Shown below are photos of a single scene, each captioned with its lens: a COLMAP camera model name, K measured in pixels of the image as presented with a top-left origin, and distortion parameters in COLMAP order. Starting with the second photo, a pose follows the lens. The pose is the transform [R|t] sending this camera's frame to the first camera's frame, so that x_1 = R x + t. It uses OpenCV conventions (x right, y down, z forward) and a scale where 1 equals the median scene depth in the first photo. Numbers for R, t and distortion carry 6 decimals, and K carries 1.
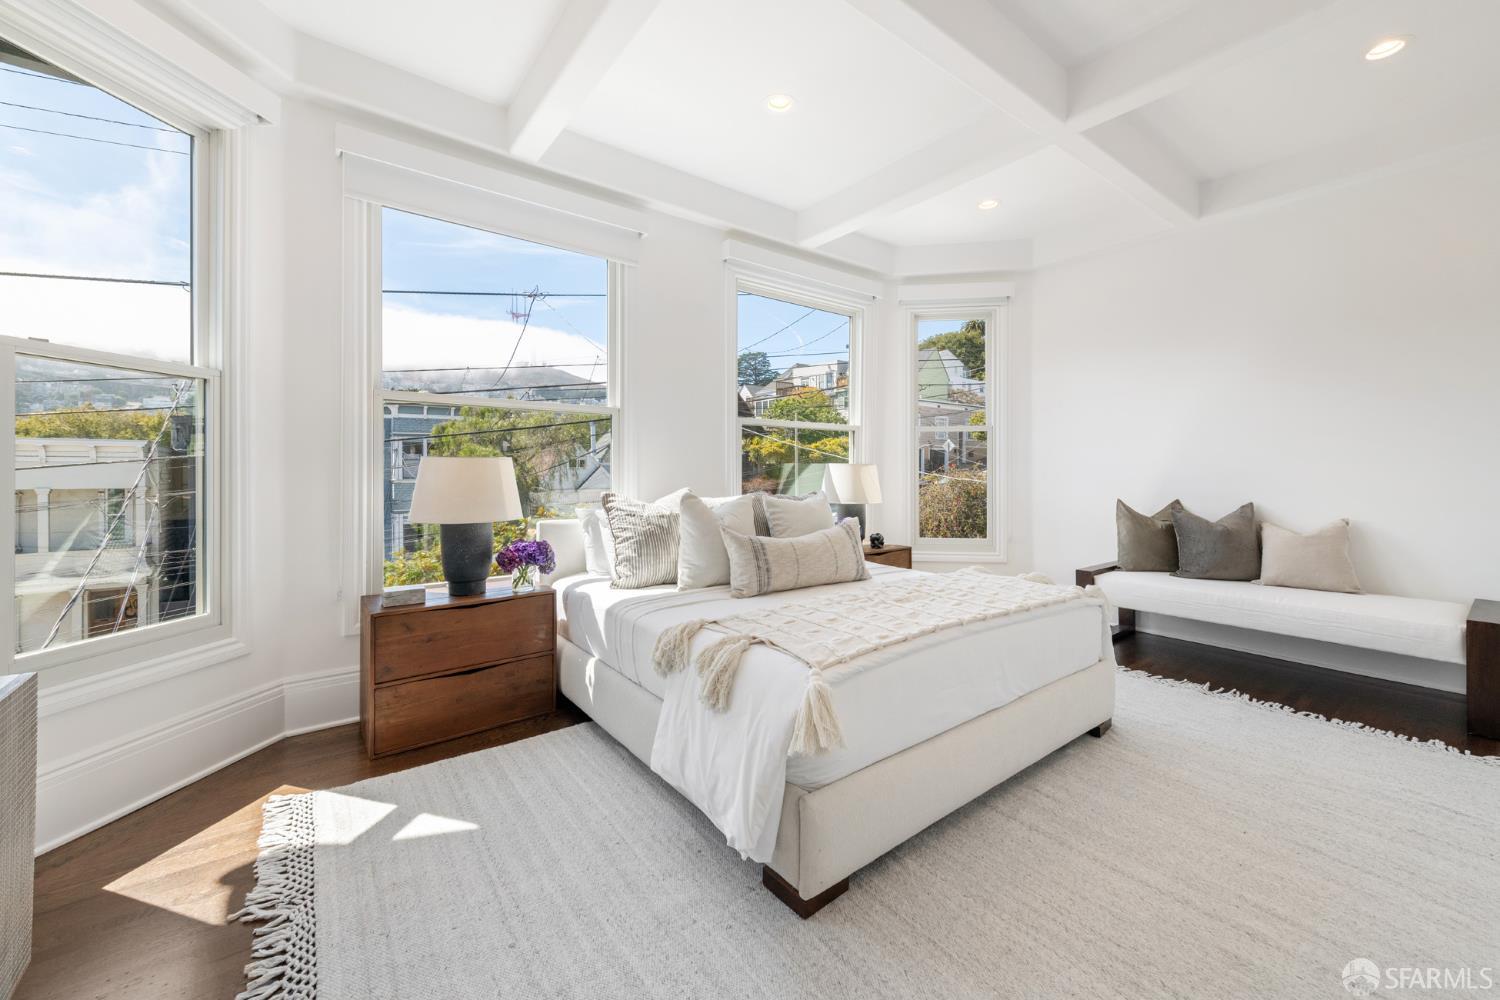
lens RADIAL K [[588.7, 0, 751.5], [0, 588.7, 468.6], [0, 0, 1]] dist [0.002679, 0.000086]
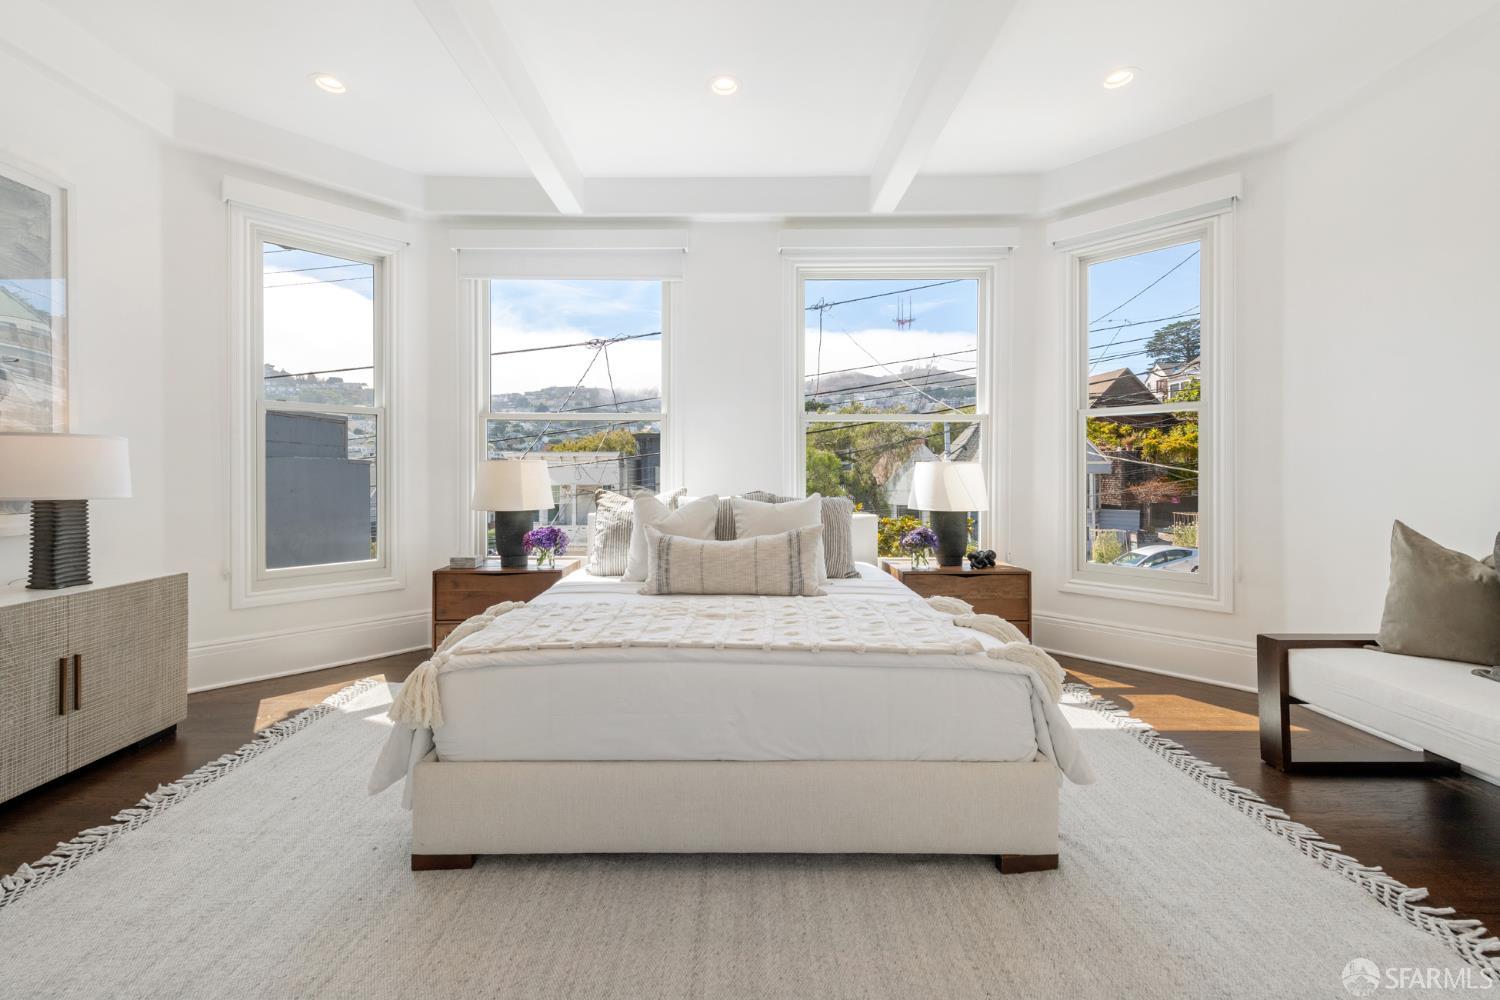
lens RADIAL K [[594.2, 0, 746.8], [0, 594.2, 472.8], [0, 0, 1]] dist [0.008121, 0.000017]
pose [[0.786669, -0.001663, -0.617372, 0.697471], [0.004299, 0.999987, 0.002784, 0.004838], [0.617360, -0.004844, 0.786666, 0.270517]]
